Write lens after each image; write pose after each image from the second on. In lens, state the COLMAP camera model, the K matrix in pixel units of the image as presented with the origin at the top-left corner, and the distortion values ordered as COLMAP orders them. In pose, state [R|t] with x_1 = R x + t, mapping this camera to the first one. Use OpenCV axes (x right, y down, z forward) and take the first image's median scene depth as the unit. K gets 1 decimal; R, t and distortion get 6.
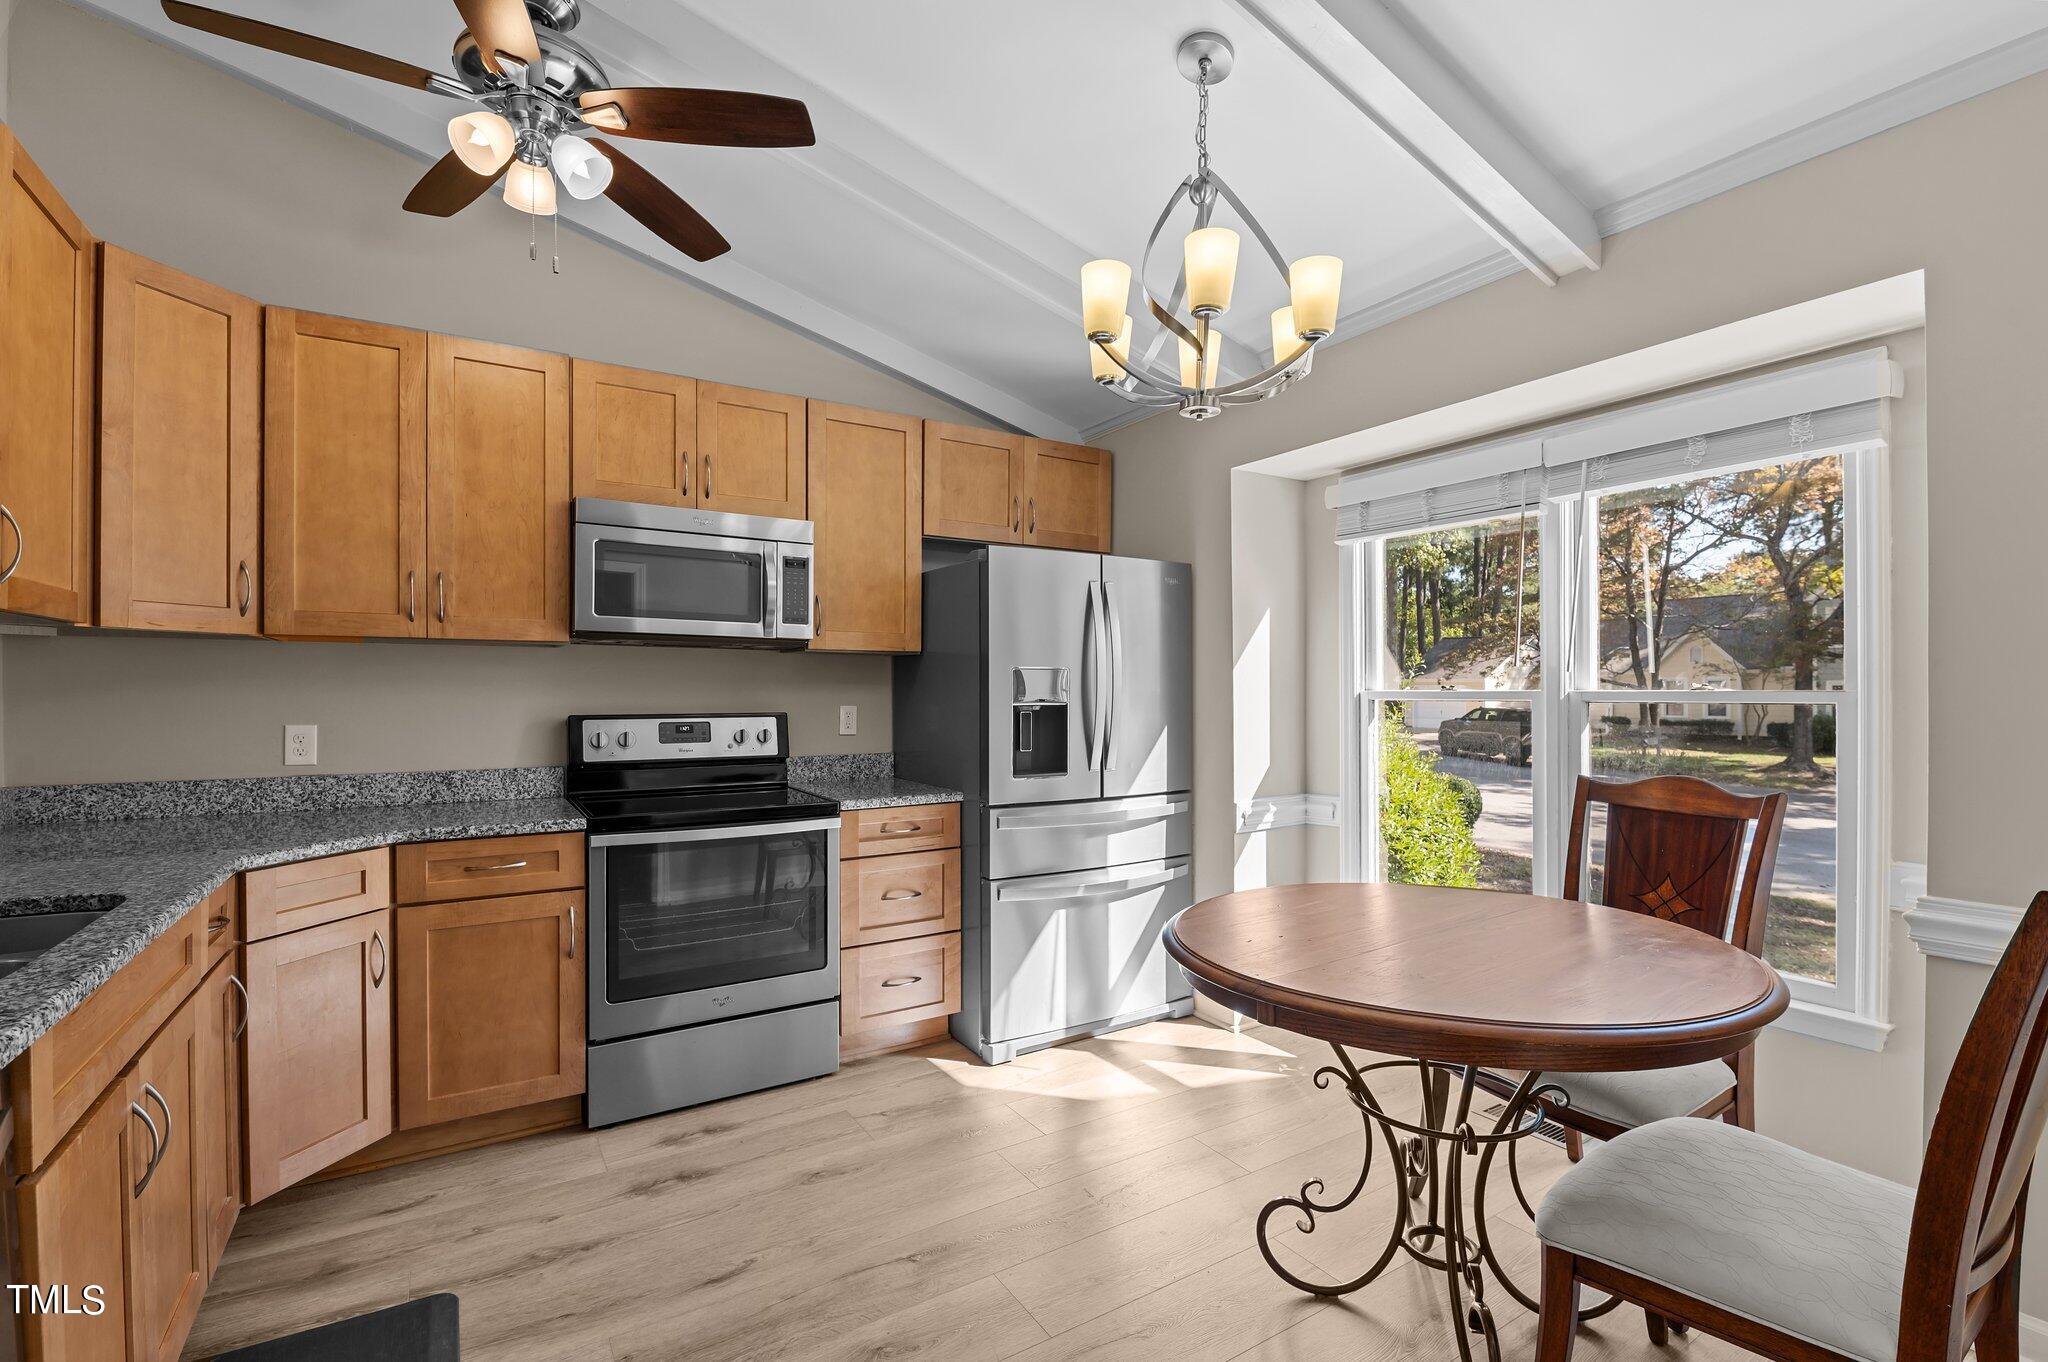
lens RADIAL K [[884.7, 0, 1031.1], [0, 884.7, 691.8], [0, 0, 1]] dist [0.011254, -0.011190]
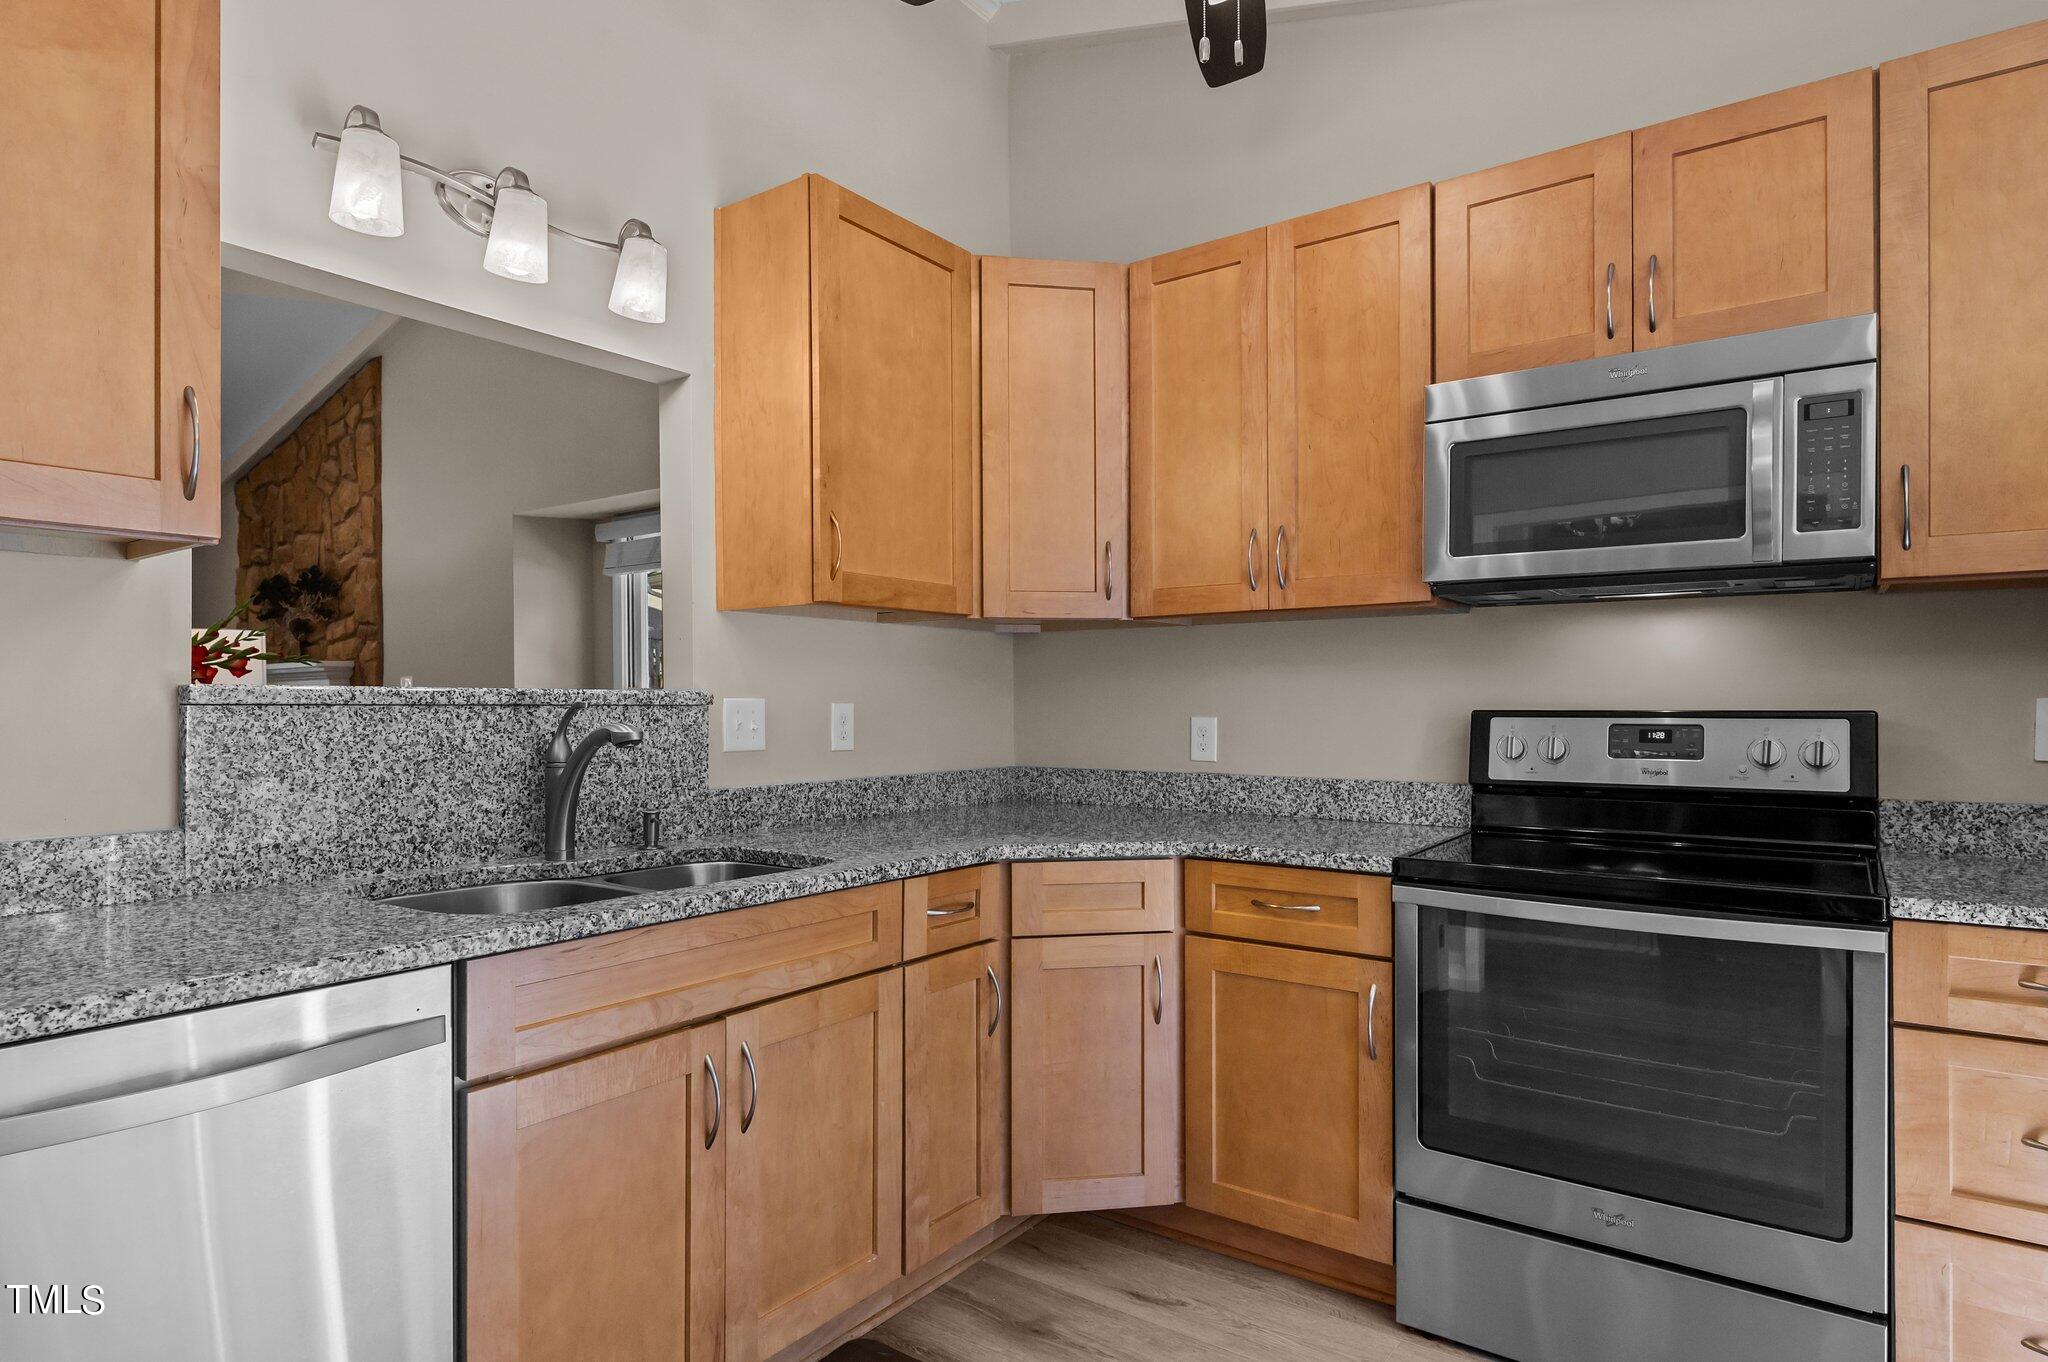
lens RADIAL K [[1127.2, 0, 1074.0], [0, 1127.2, 705.8], [0, 0, 1]] dist [0.025160, -0.014683]
pose [[0.391146, -0.001515, -0.920327, 0.195834], [0.002660, 0.999996, -0.000515, 0.027077], [0.920325, -0.002247, 0.391149, 0.442983]]
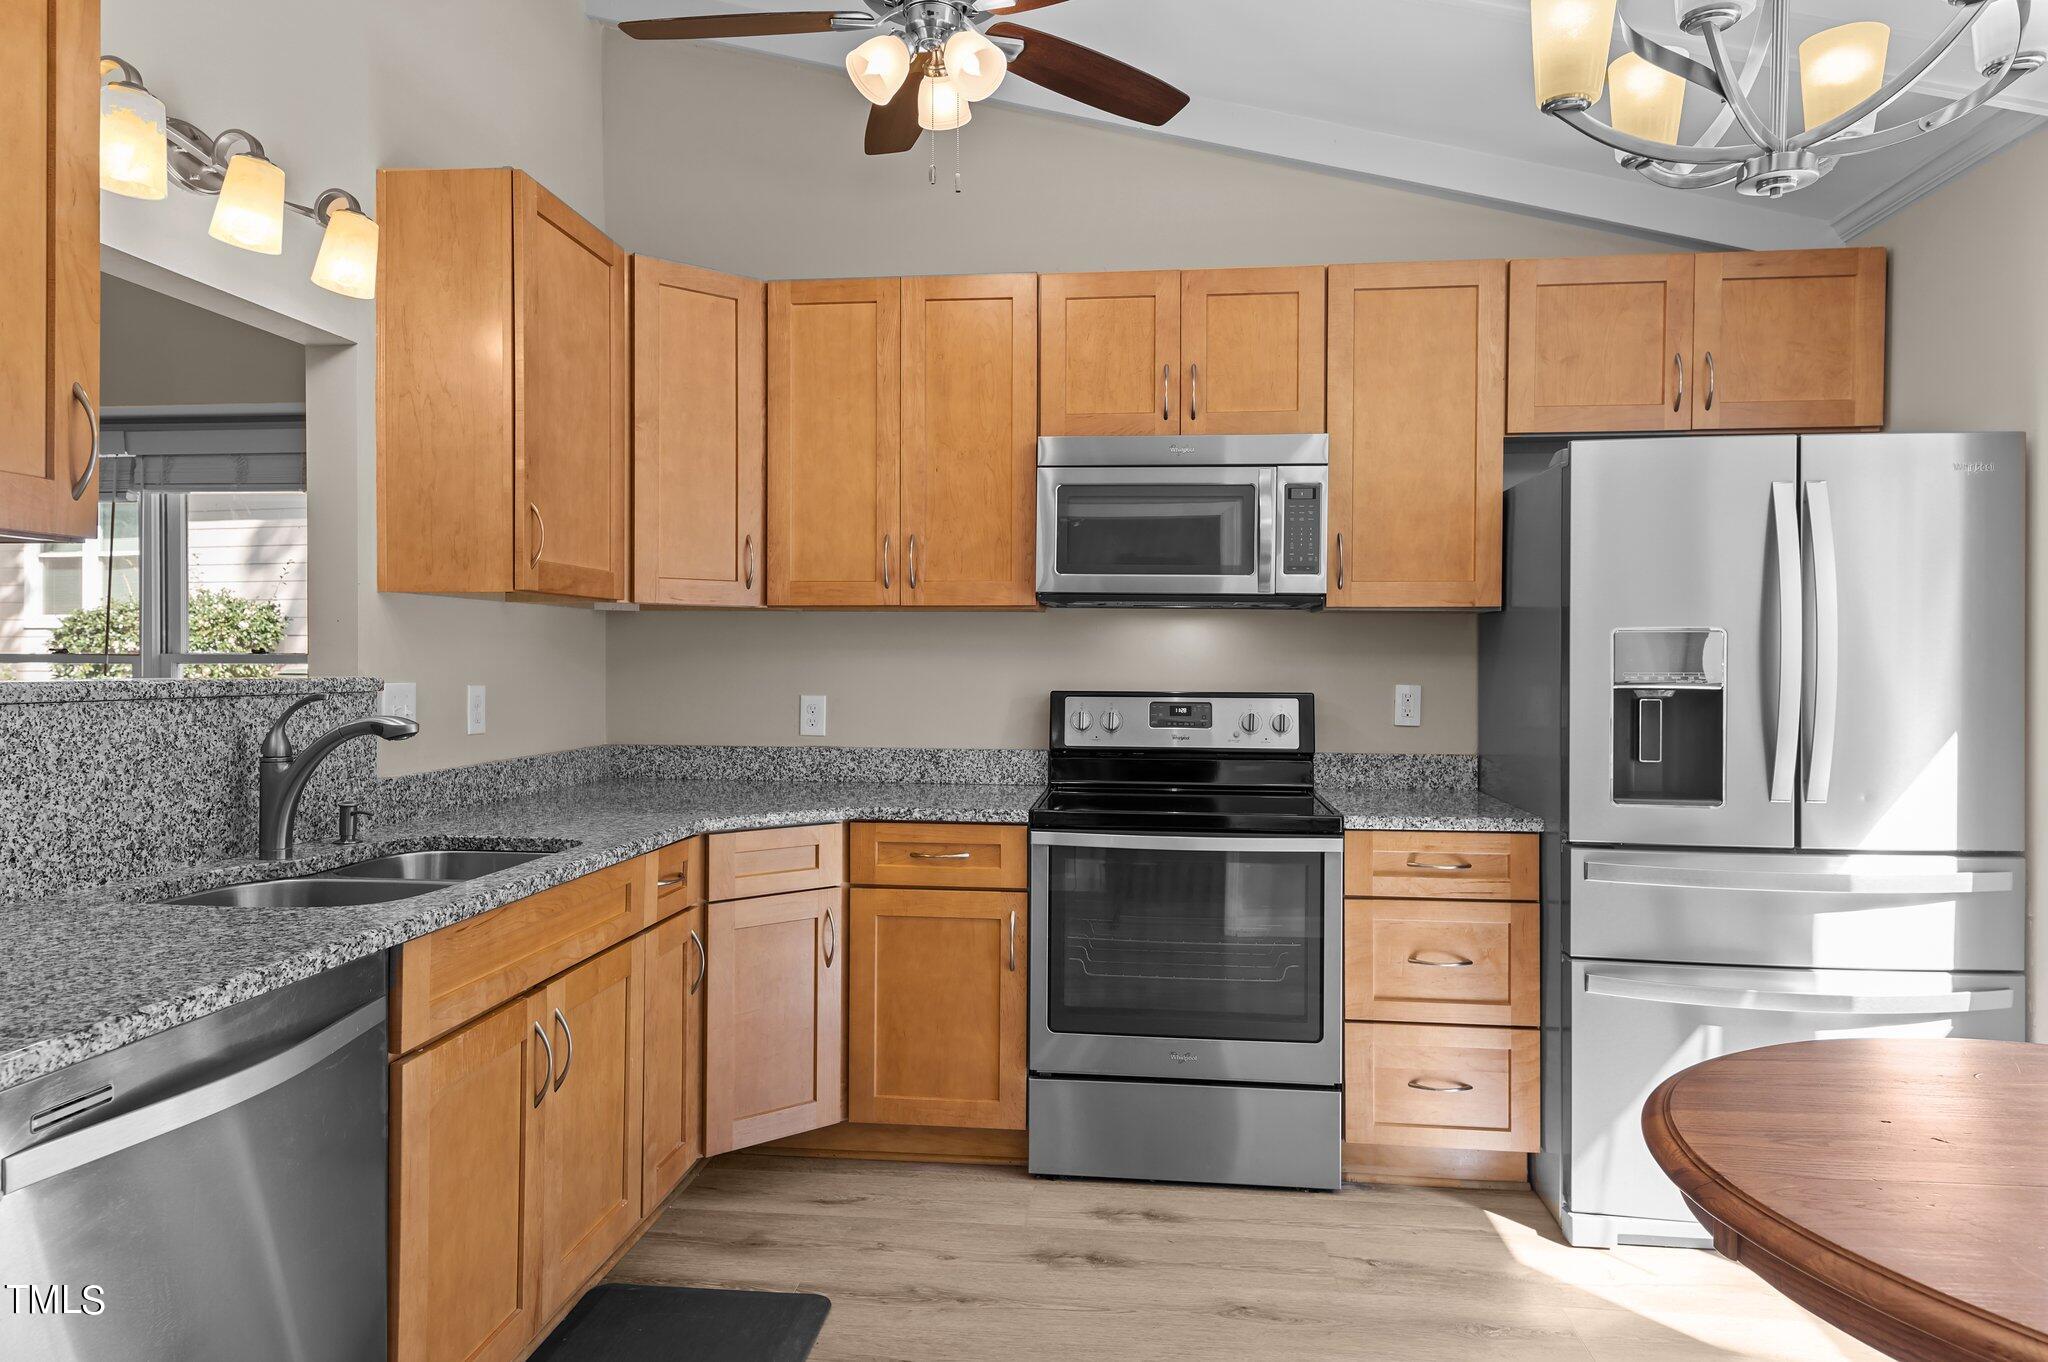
lens RADIAL K [[1239.1, 0, 1074.2], [0, 1239.1, 661.1], [0, 0, 1]] dist [0.035722, -0.002458]
pose [[0.802269, 0.003767, -0.596951, 0.253749], [-0.005828, 0.999982, -0.001522, -0.000726], [0.596935, 0.004700, 0.802276, 0.058993]]
